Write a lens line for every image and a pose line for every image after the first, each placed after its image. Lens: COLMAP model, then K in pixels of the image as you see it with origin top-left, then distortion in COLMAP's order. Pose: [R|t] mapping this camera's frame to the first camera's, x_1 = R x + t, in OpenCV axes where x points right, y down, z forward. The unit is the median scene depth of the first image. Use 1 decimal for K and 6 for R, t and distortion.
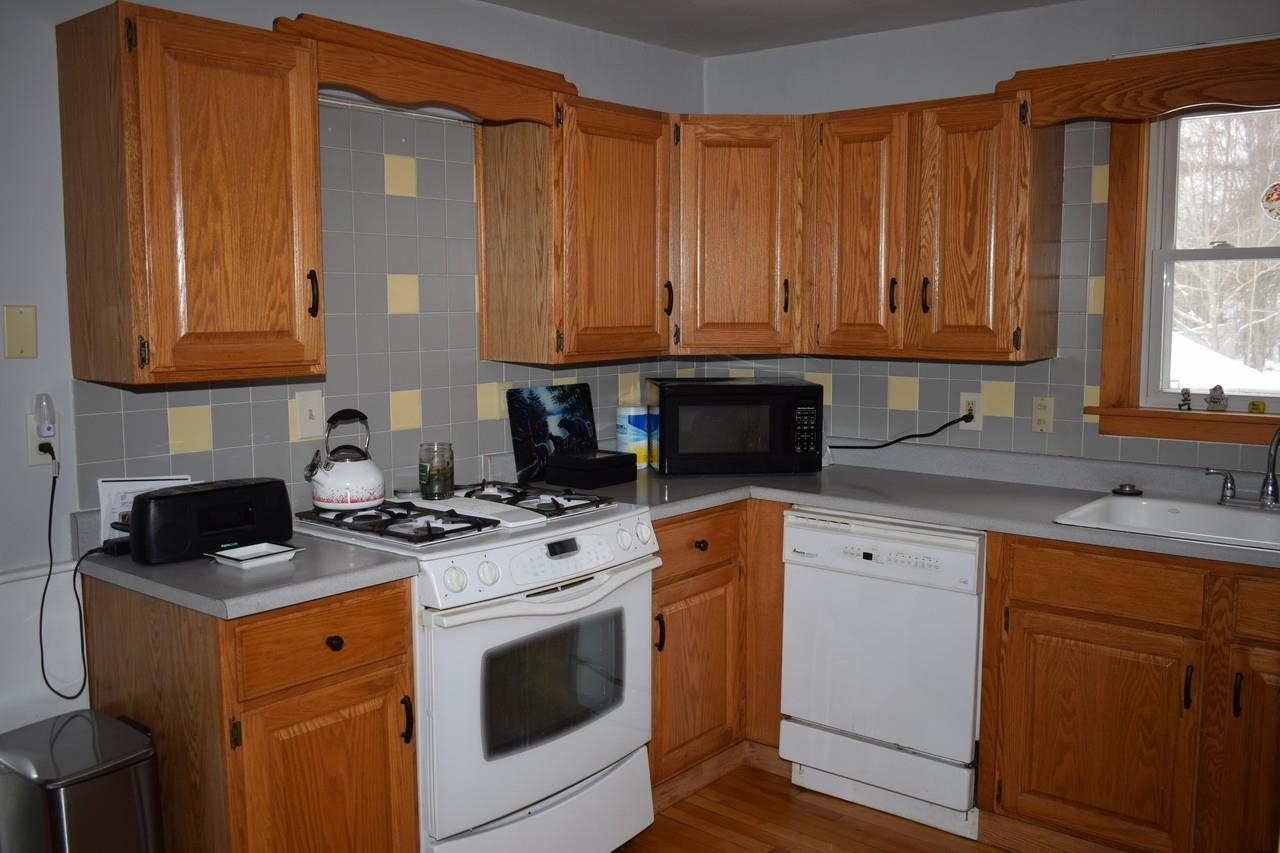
lens RADIAL K [[1148.7, 0, 640.0], [0, 1148.7, 426.5], [0, 0, 1]] dist [0.002214, 0.004282]
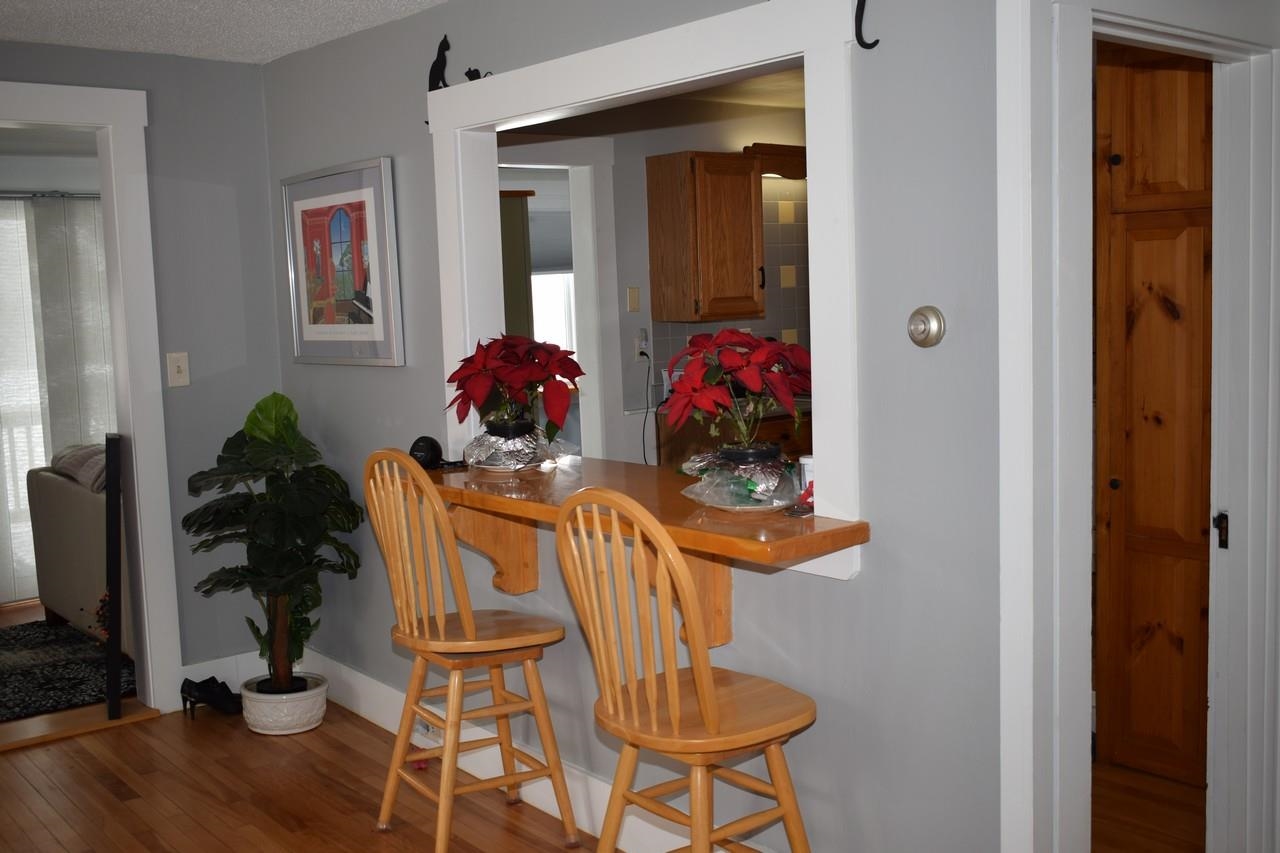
lens RADIAL K [[1288.1, 0, 640.0], [0, 1288.1, 426.5], [0, 0, 1]] dist [0.006348, 0.005316]
pose [[0.981213, -0.011940, -0.192556, -0.059445], [0.012695, 0.999916, 0.002685, 0.148564], [0.192508, -0.005079, 0.981282, -1.370650]]
